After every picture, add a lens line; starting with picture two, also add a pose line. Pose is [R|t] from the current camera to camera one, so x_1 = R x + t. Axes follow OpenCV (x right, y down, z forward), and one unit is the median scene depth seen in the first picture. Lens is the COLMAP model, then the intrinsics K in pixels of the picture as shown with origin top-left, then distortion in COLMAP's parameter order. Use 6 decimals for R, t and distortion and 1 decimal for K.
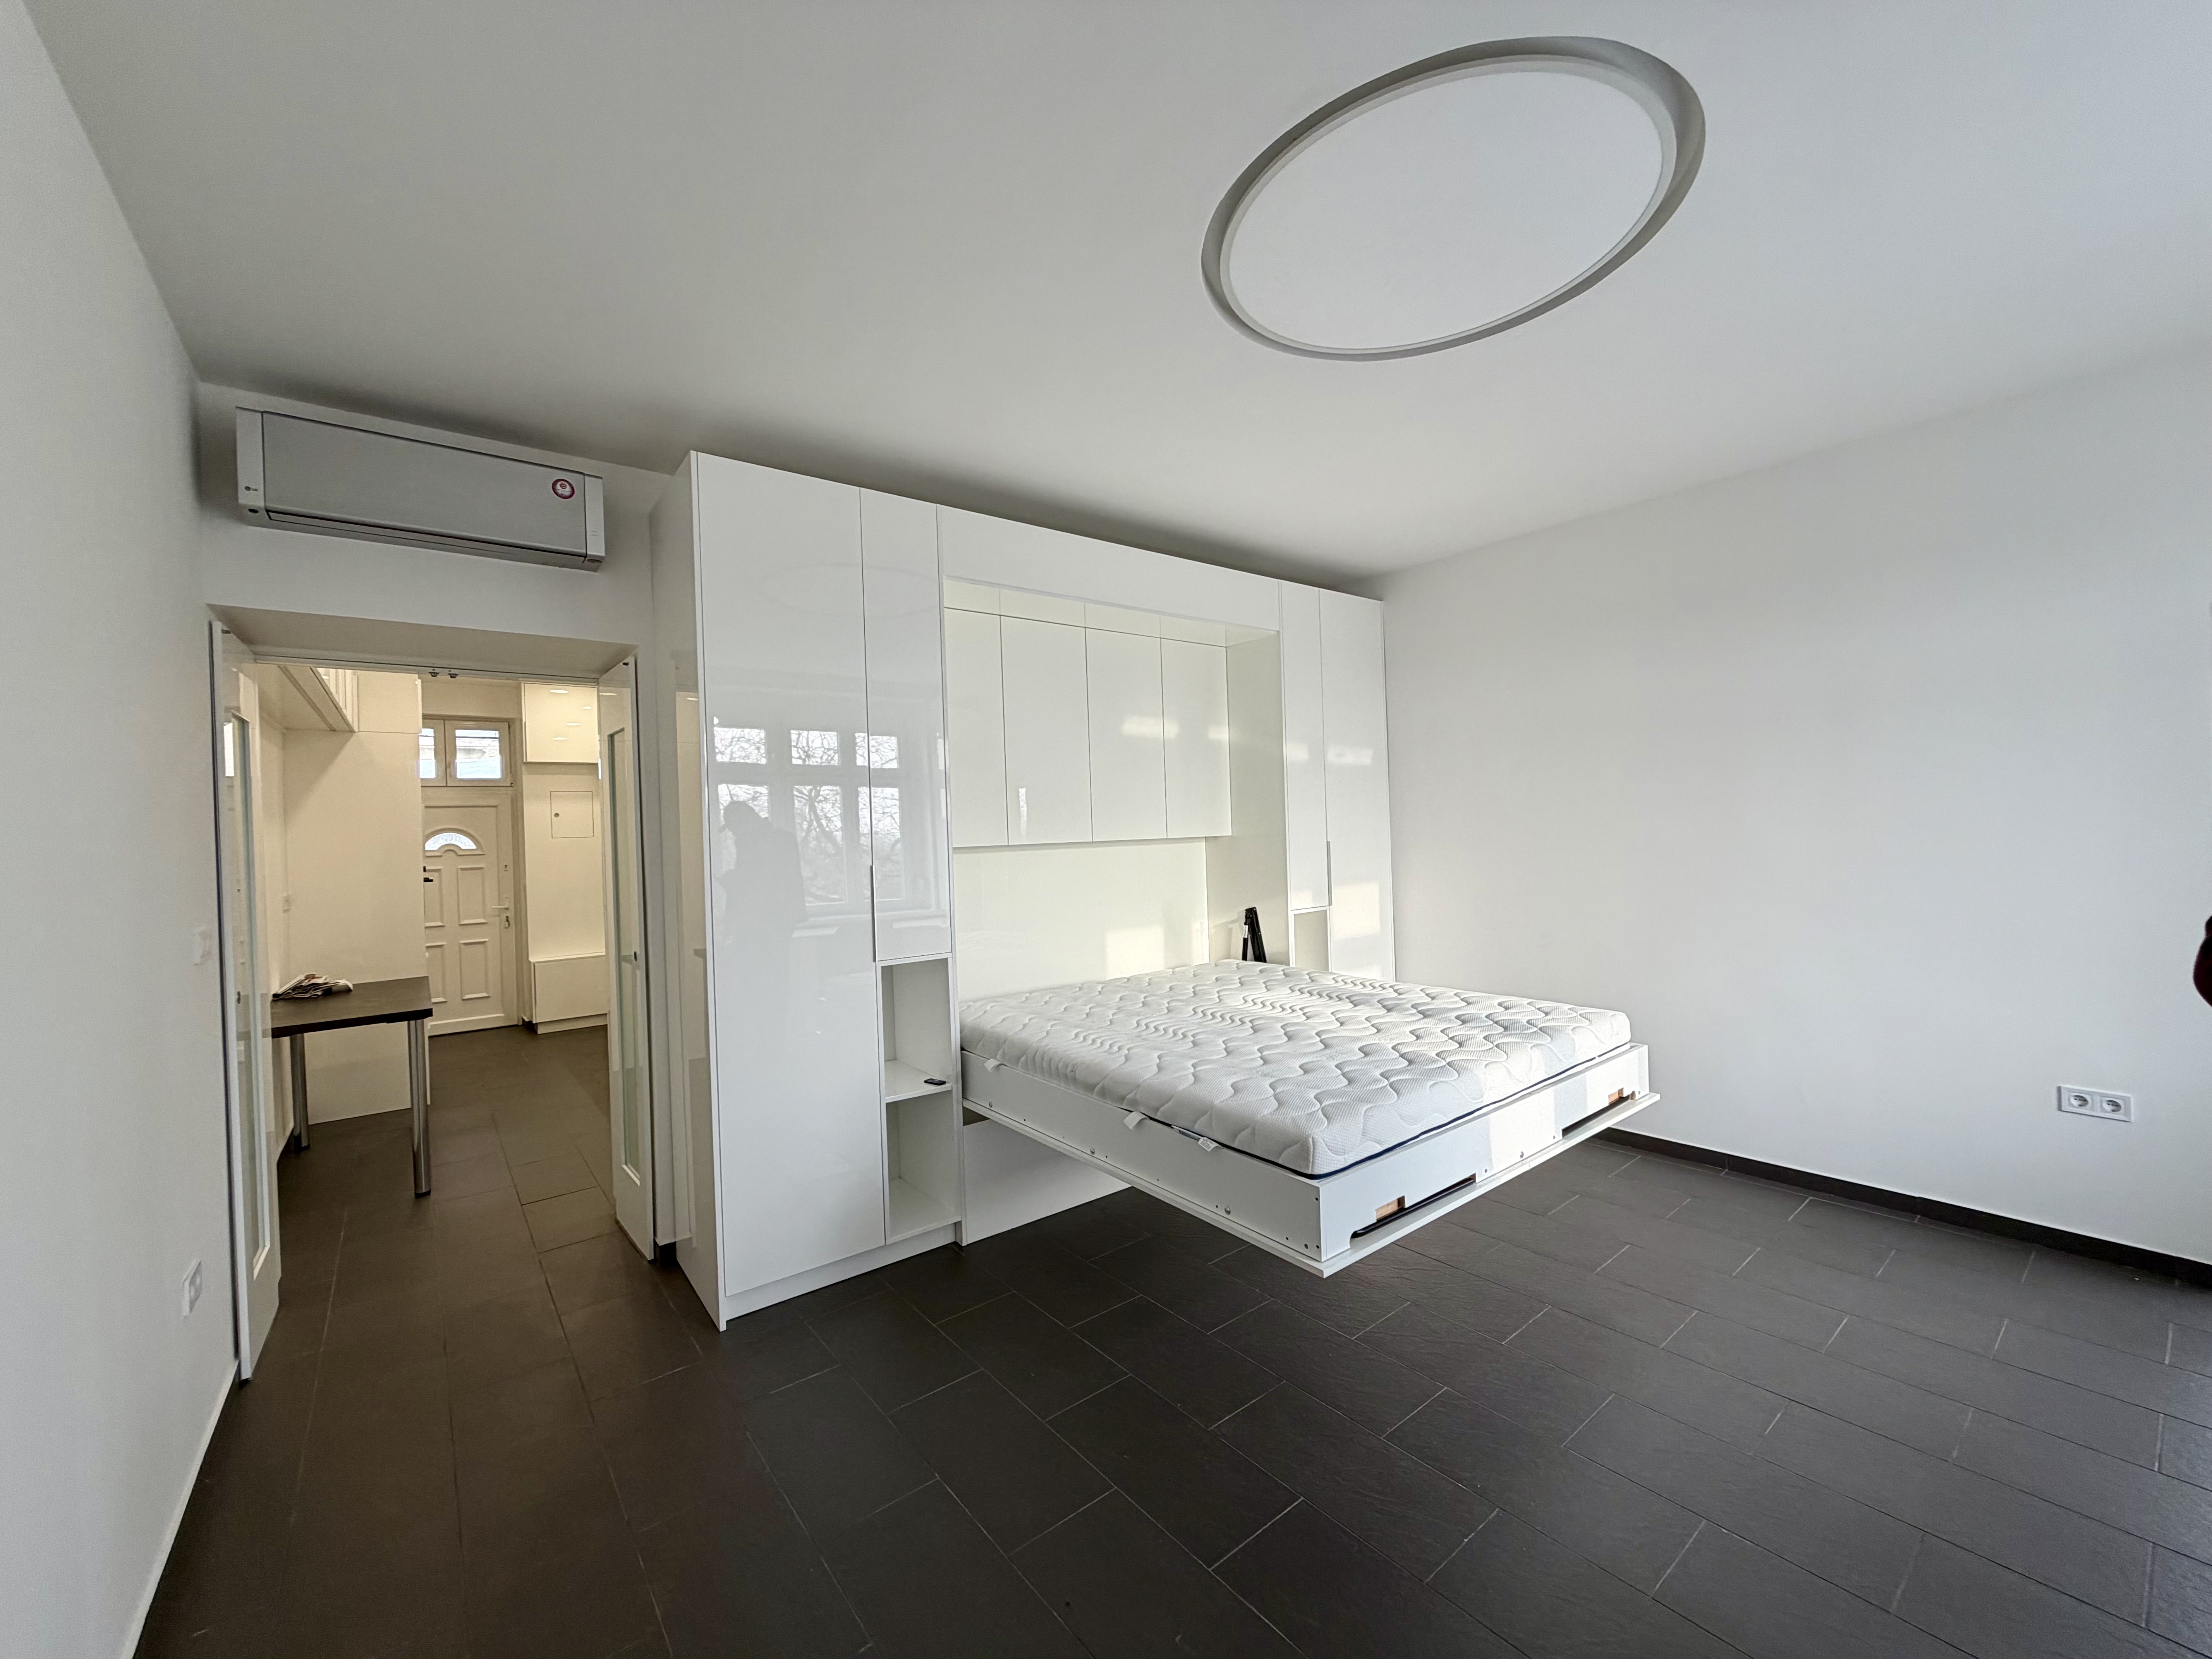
lens RADIAL K [[881.1, 0, 1113.9], [0, 881.1, 828.8], [0, 0, 1]] dist [0.001056, 0.000113]
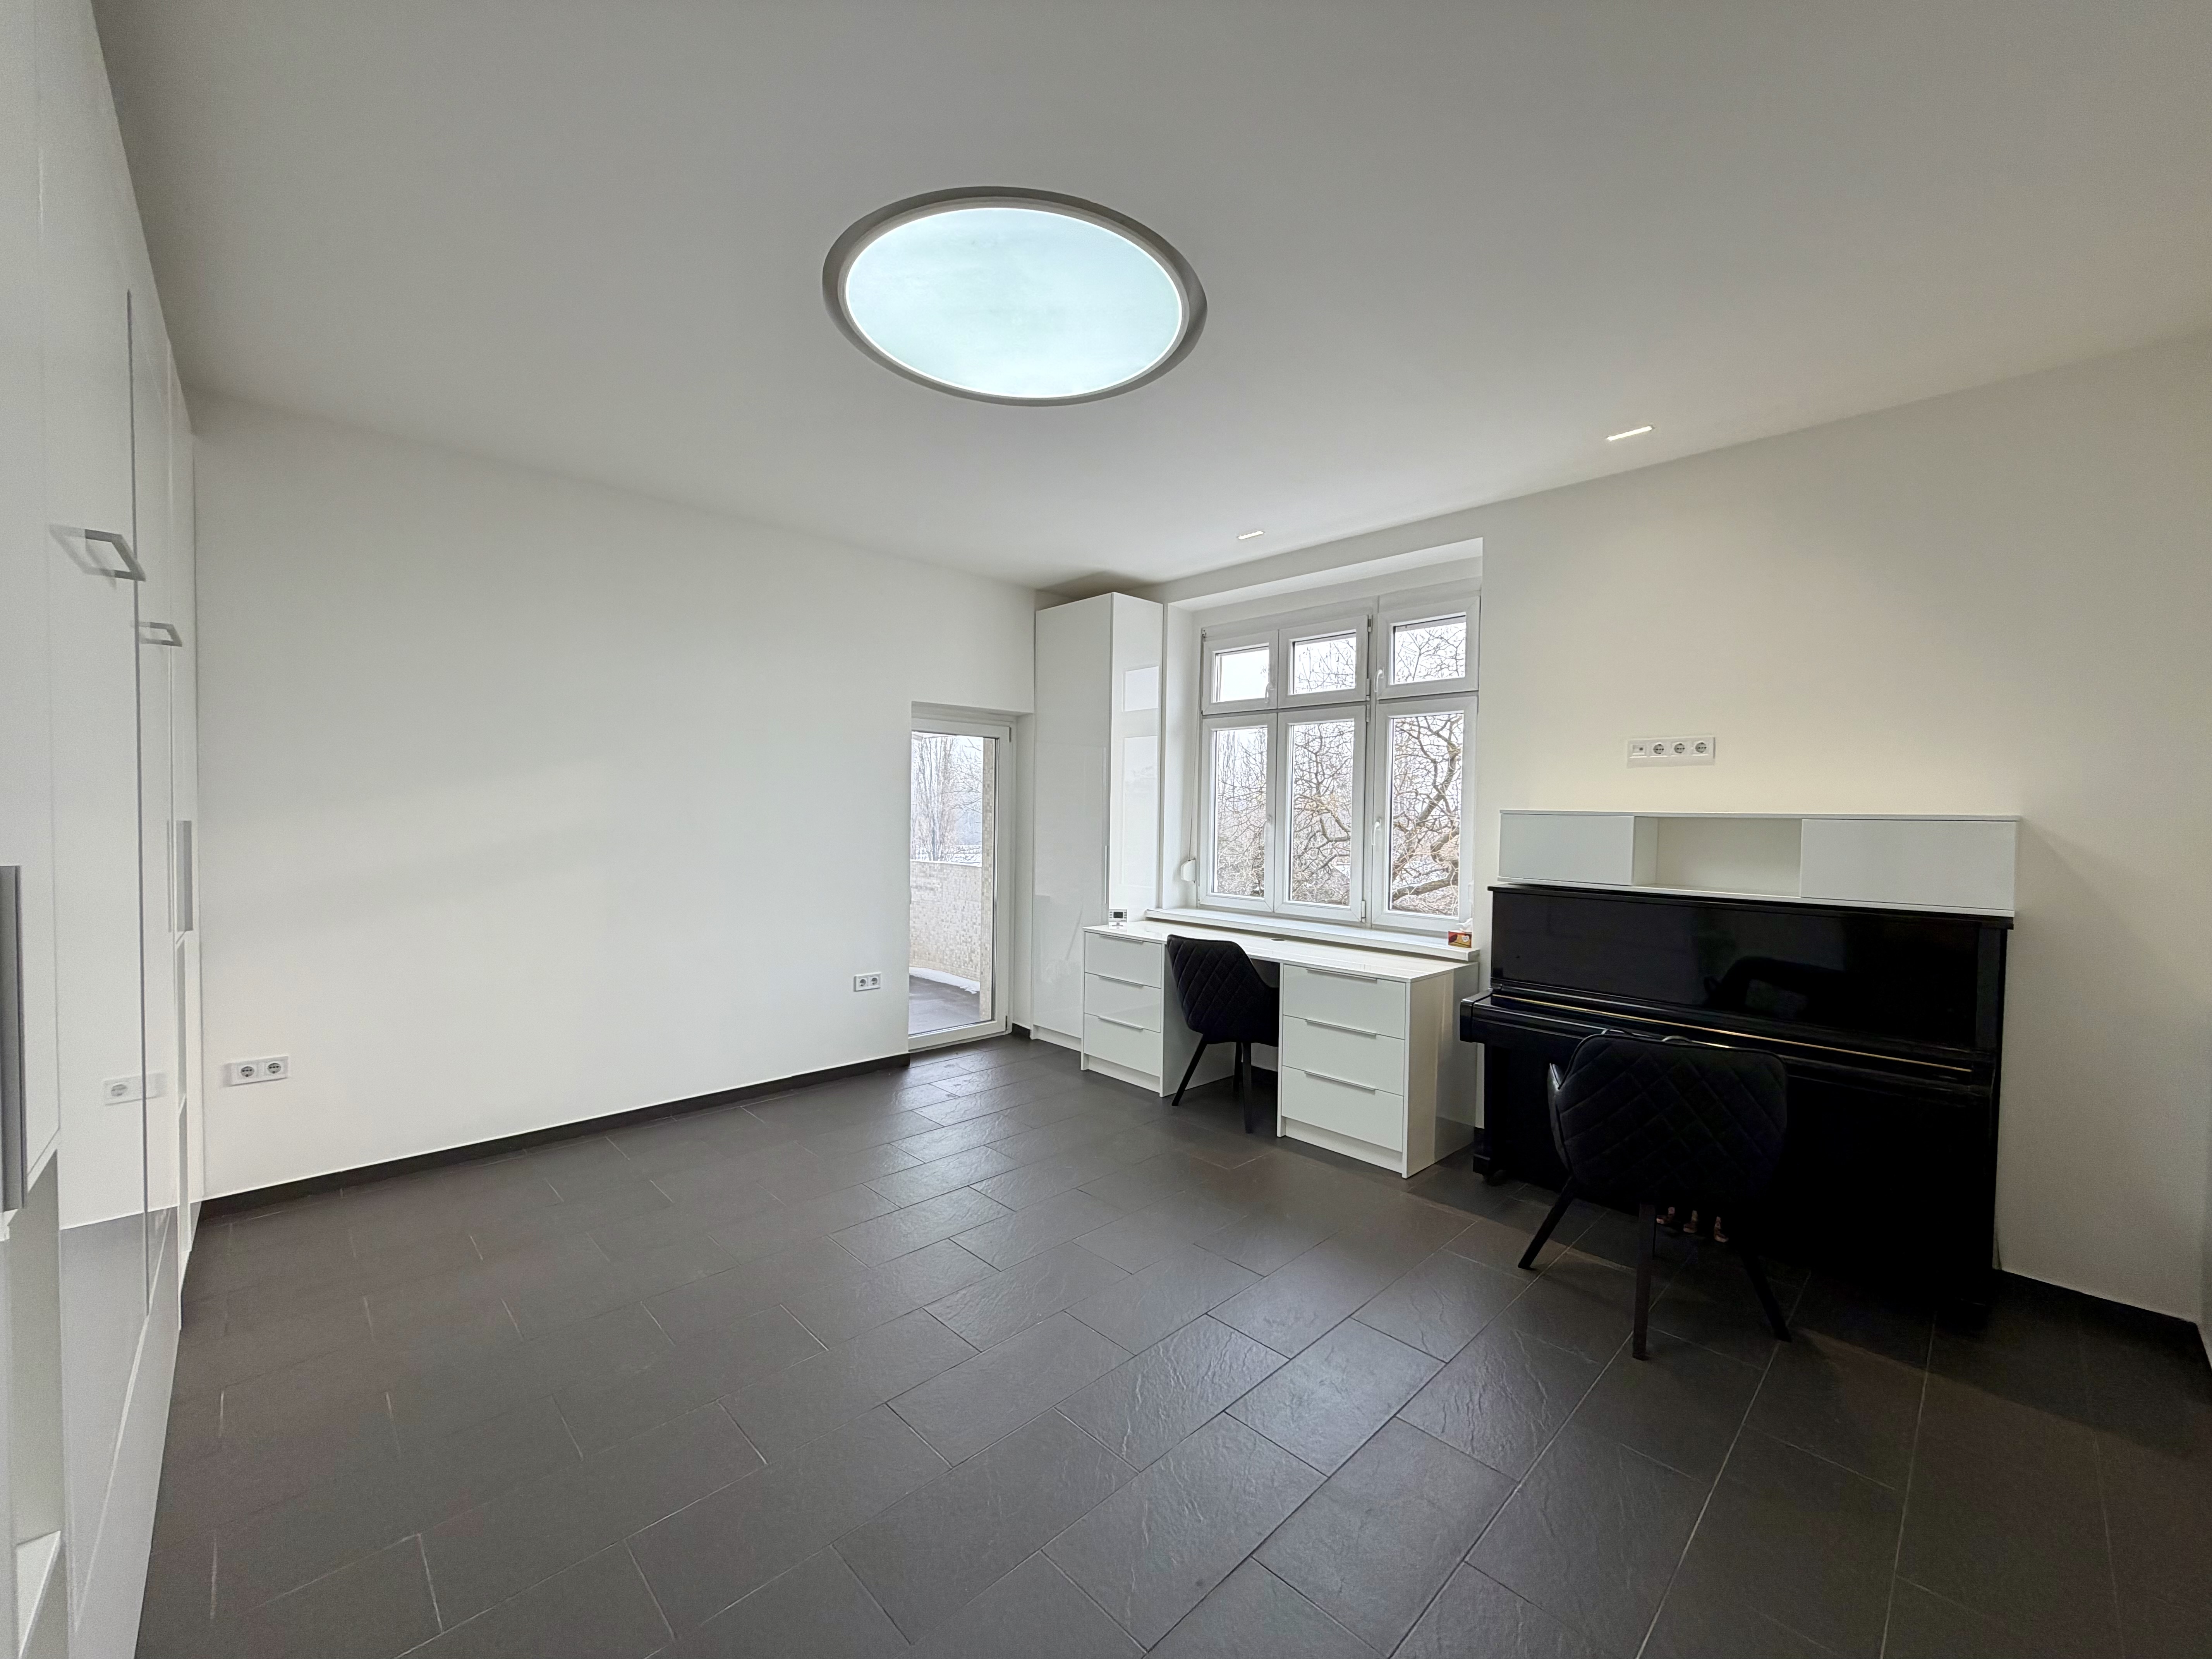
lens RADIAL K [[881.1, 0, 1092.0], [0, 881.1, 836.6], [0, 0, 1]] dist [0.001056, 0.000113]
pose [[-0.097219, 0.007872, 0.995232, -0.437848], [-0.012333, 0.999882, -0.009114, 0.029899], [-0.995187, -0.013161, -0.097110, 0.525880]]
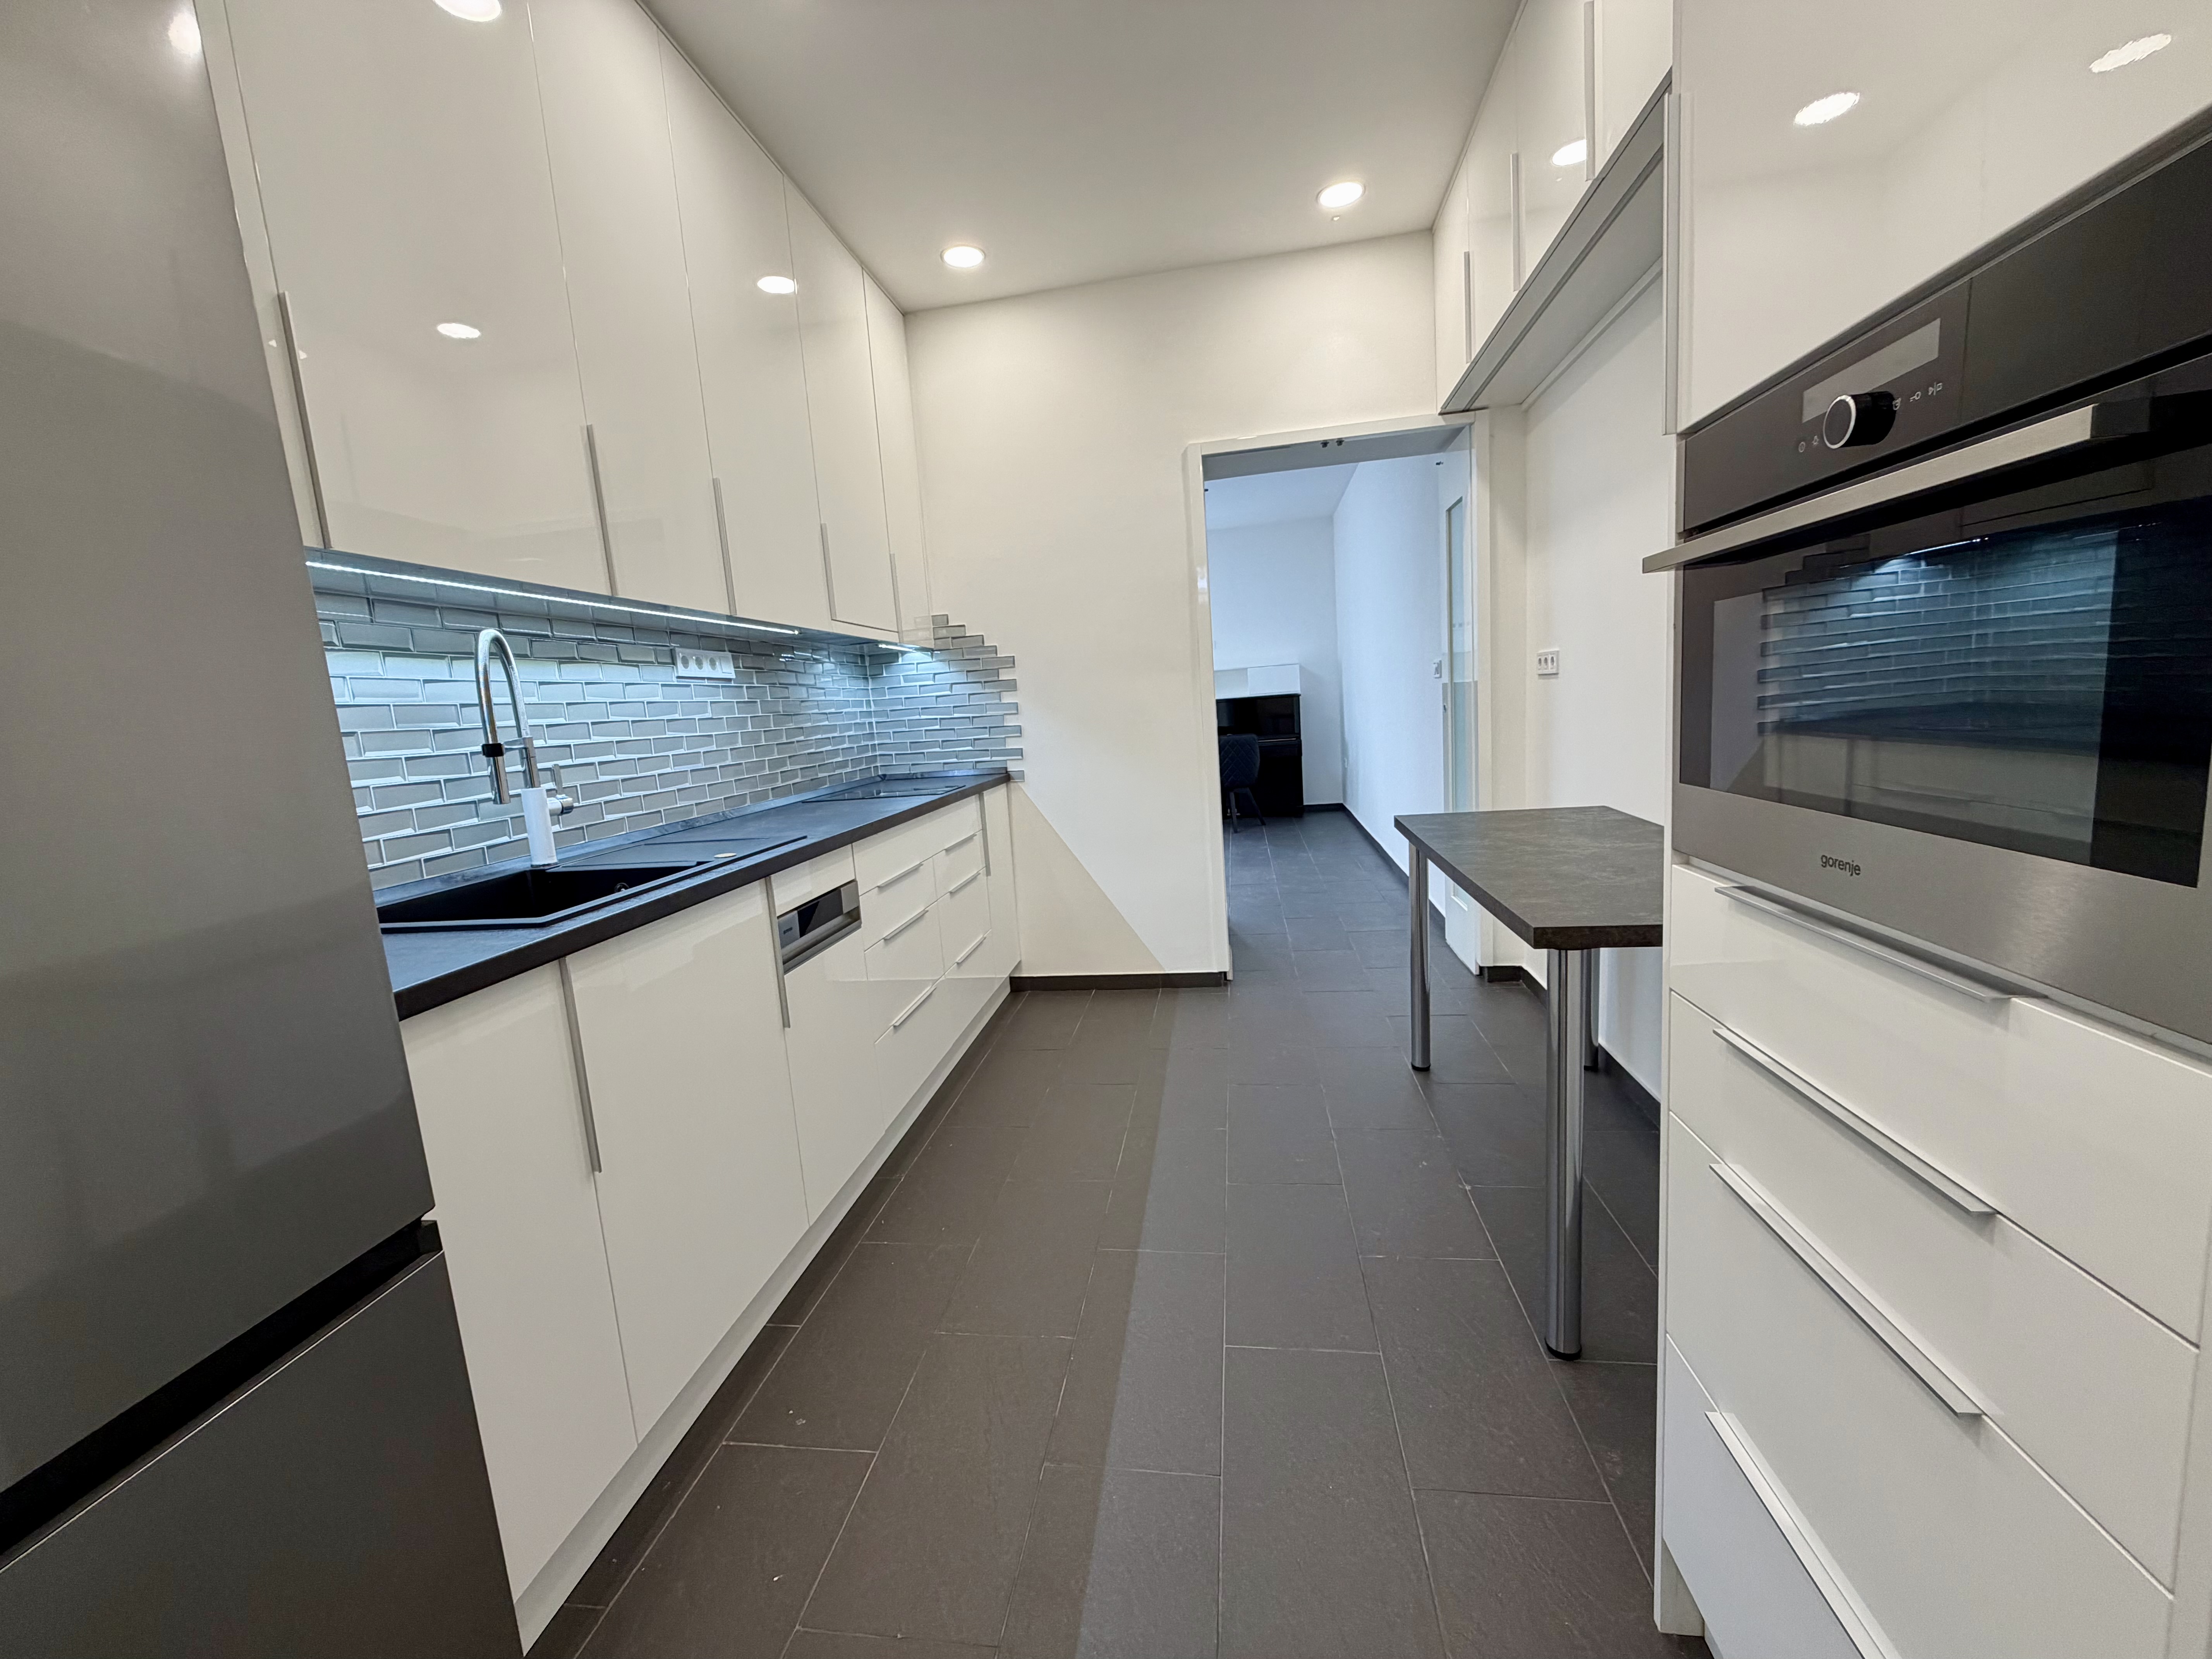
lens RADIAL K [[881.1, 0, 1094.1], [0, 881.1, 833.1], [0, 0, 1]] dist [0.001056, 0.000113]
pose [[-0.668583, -0.021927, 0.743314, -1.182054], [0.097874, 0.988275, 0.117188, 0.113722], [-0.737169, 0.151101, -0.658598, 1.703038]]
